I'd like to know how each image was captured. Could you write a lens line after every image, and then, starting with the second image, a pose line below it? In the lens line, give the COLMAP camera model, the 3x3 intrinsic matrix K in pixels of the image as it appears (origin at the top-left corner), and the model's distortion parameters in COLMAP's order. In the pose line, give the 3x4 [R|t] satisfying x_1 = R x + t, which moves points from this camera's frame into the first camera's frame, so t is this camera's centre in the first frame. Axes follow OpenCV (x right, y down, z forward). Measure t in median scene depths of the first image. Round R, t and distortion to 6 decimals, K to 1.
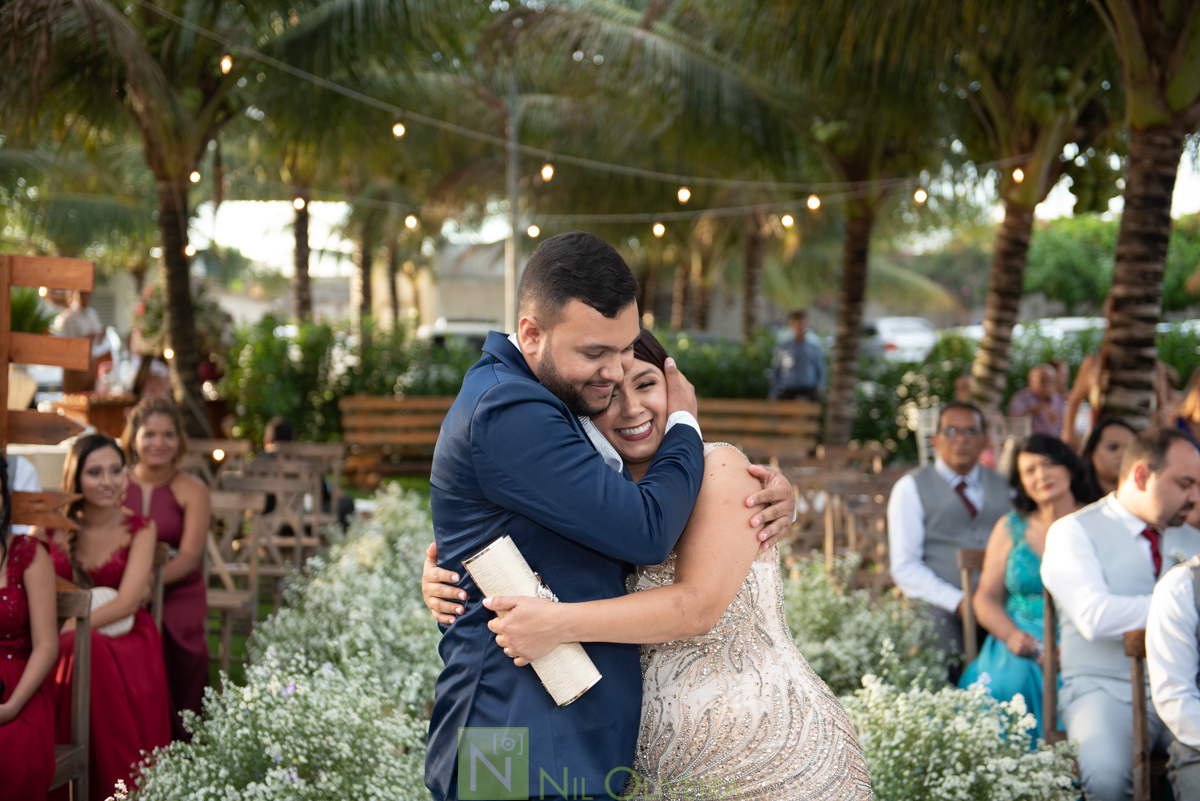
lens RADIAL K [[1701.8, 0, 600.0], [0, 1701.8, 400.5], [0, 0, 1]] dist [0.154109, 0.002620]
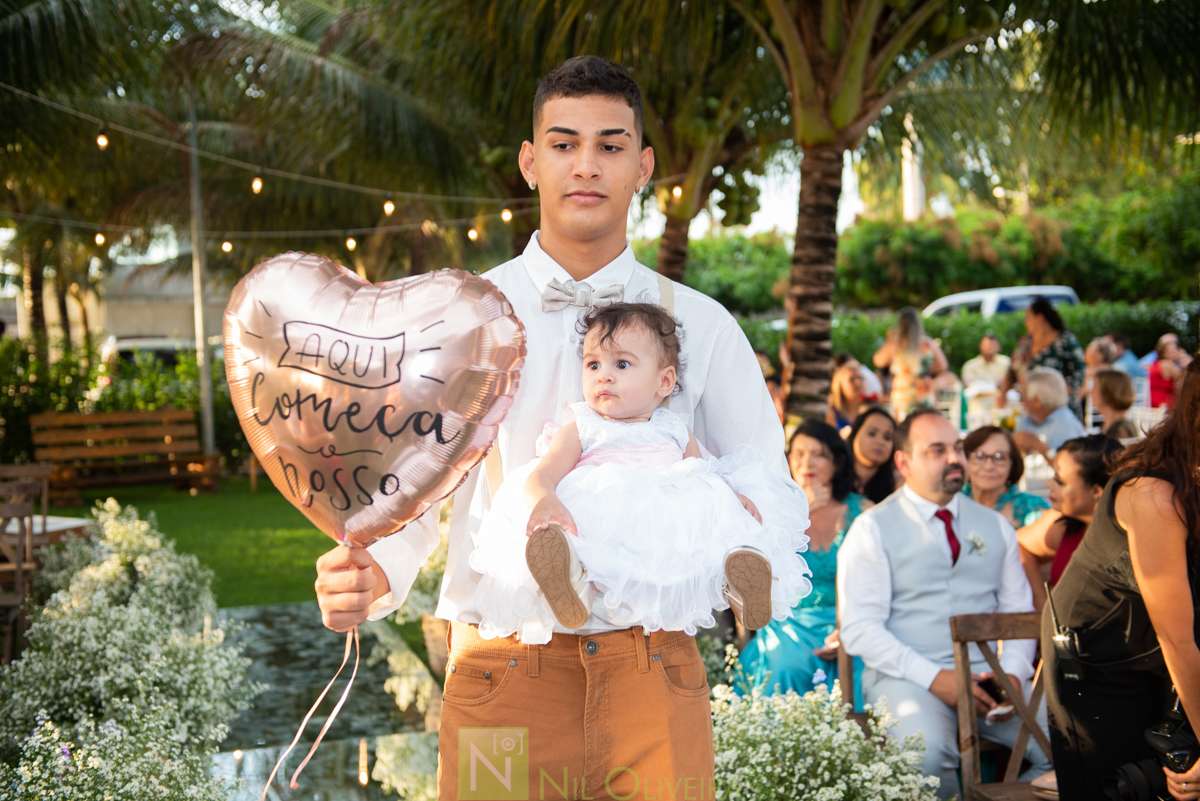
lens RADIAL K [[1480.1, 0, 600.0], [0, 1480.1, 400.5], [0, 0, 1]] dist [0.121328, -0.019675]
pose [[0.973257, -0.039712, 0.226258, -0.042932], [0.039623, 0.999202, 0.004937, -0.002446], [-0.226274, 0.004160, 0.974055, 0.098488]]
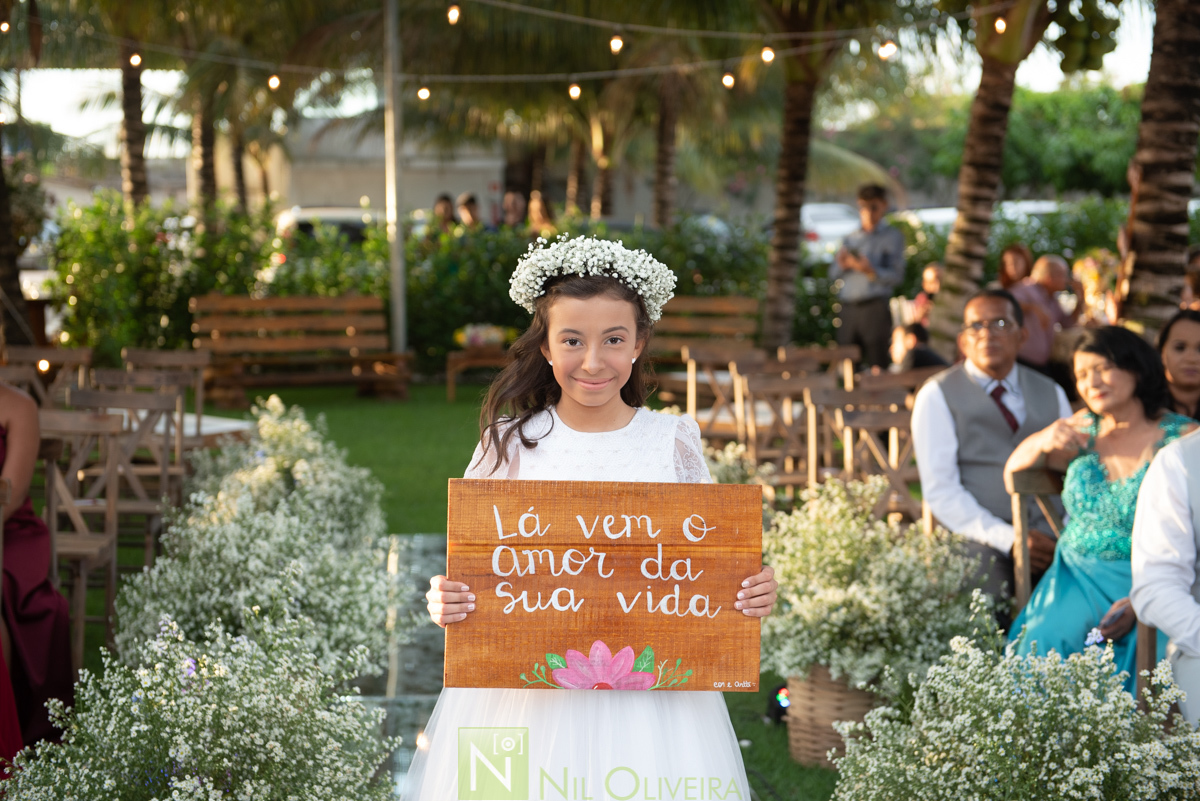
lens RADIAL K [[1919.2, 0, 600.0], [0, 1919.2, 400.5], [0, 0, 1]] dist [0.135145, 0.009979]
pose [[0.997648, -0.012434, 0.067415, -0.029023], [0.008976, 0.998640, 0.051361, 0.003978], [-0.067962, -0.050635, 0.996402, 0.072982]]
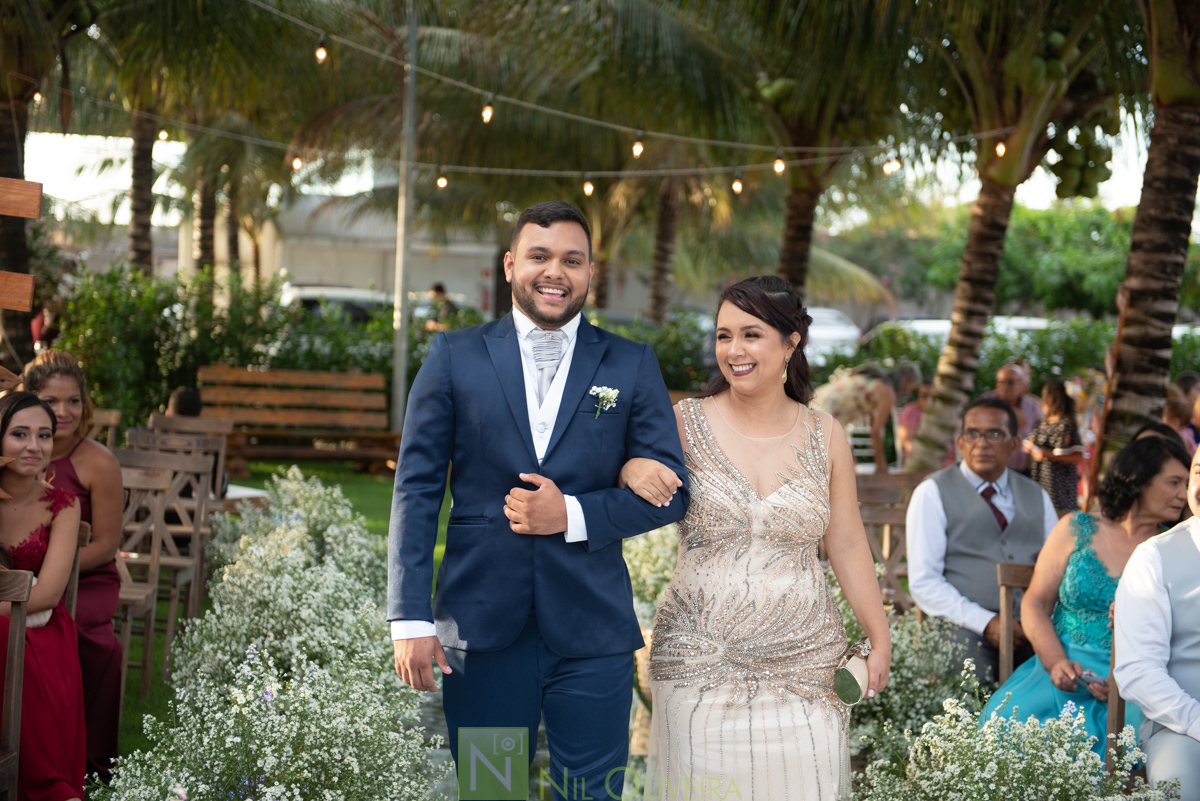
lens RADIAL K [[1959.9, 0, 600.0], [0, 1959.9, 400.5], [0, 0, 1]] dist [0.160243, -0.066858]
pose [[0.995909, 0.043887, 0.078985, -0.052029], [-0.044258, 0.999016, 0.002952, 0.005992], [-0.078777, -0.006436, 0.996871, 0.002561]]
